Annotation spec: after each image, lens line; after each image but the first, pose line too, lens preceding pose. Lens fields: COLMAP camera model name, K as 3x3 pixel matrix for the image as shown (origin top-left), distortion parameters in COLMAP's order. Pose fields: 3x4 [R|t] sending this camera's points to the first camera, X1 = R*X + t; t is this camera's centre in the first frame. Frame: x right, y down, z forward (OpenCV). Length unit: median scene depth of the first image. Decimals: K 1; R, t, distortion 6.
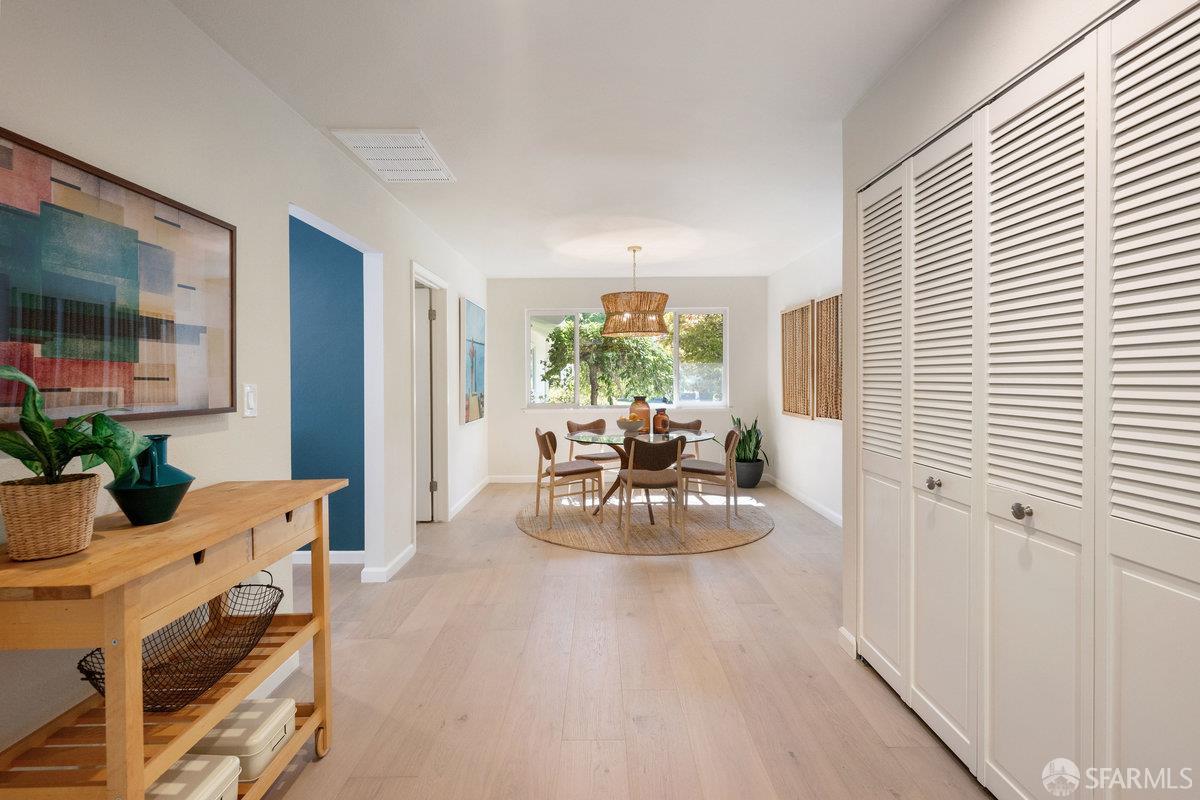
lens RADIAL K [[533.7, 0, 596.5], [0, 533.7, 388.6], [0, 0, 1]] dist [-0.000166, -0.000299]
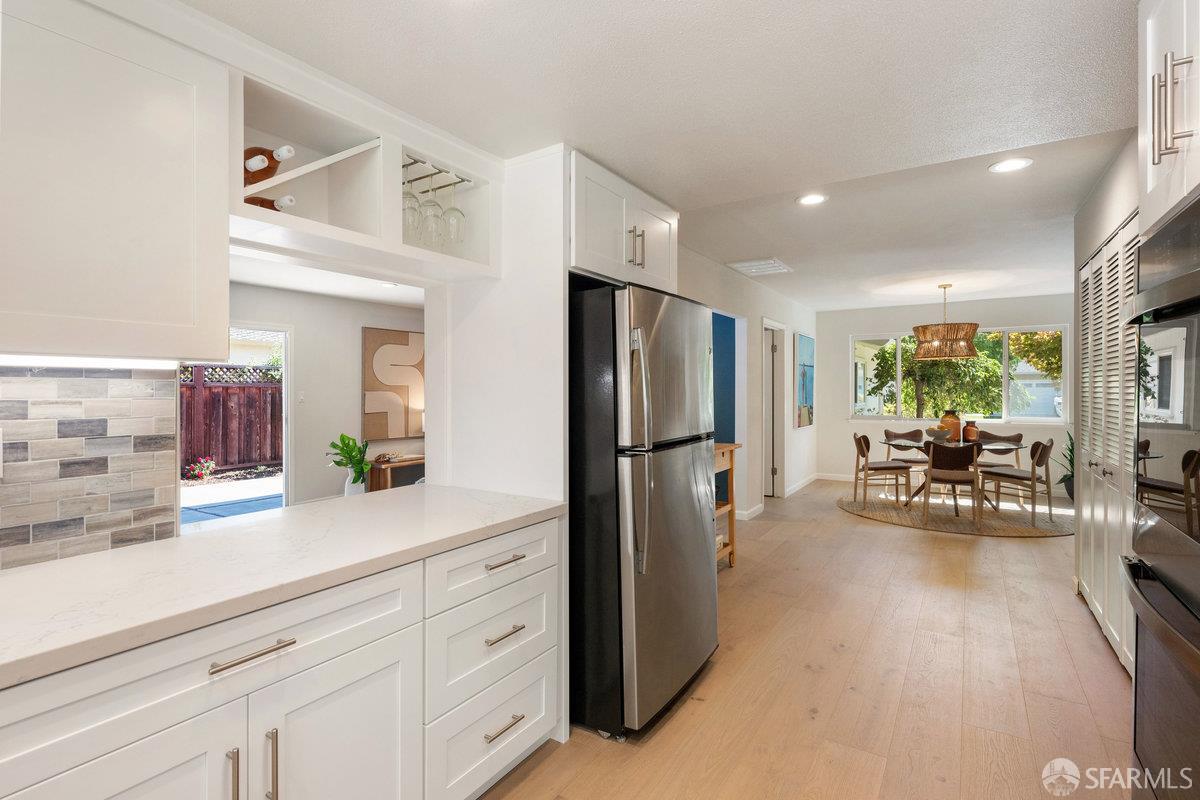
lens RADIAL K [[588.3, 0, 598.7], [0, 588.3, 390.9], [0, 0, 1]] dist [0.011348, -0.000049]
pose [[0.844411, 0.002895, -0.535688, 0.125125], [-0.011898, 0.999840, -0.013351, -0.001457], [0.535564, 0.017648, 0.844310, -0.523079]]
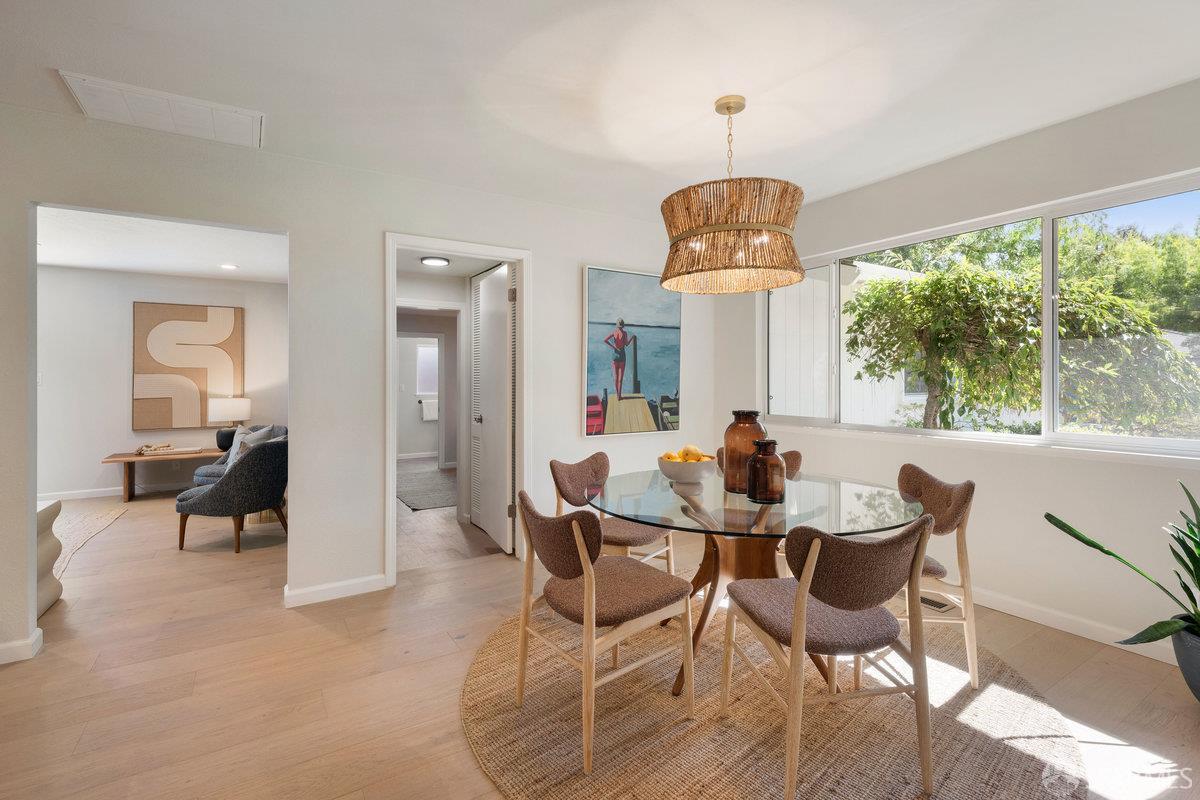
lens RADIAL K [[557.0, 0, 595.7], [0, 557.0, 379.9], [0, 0, 1]] dist [-0.013108, -0.000451]
pose [[0.542124, 0.003555, -0.840291, 0.447196], [-0.016118, 0.999851, -0.006169, -0.008276], [0.840144, 0.016888, 0.542100, 0.657808]]
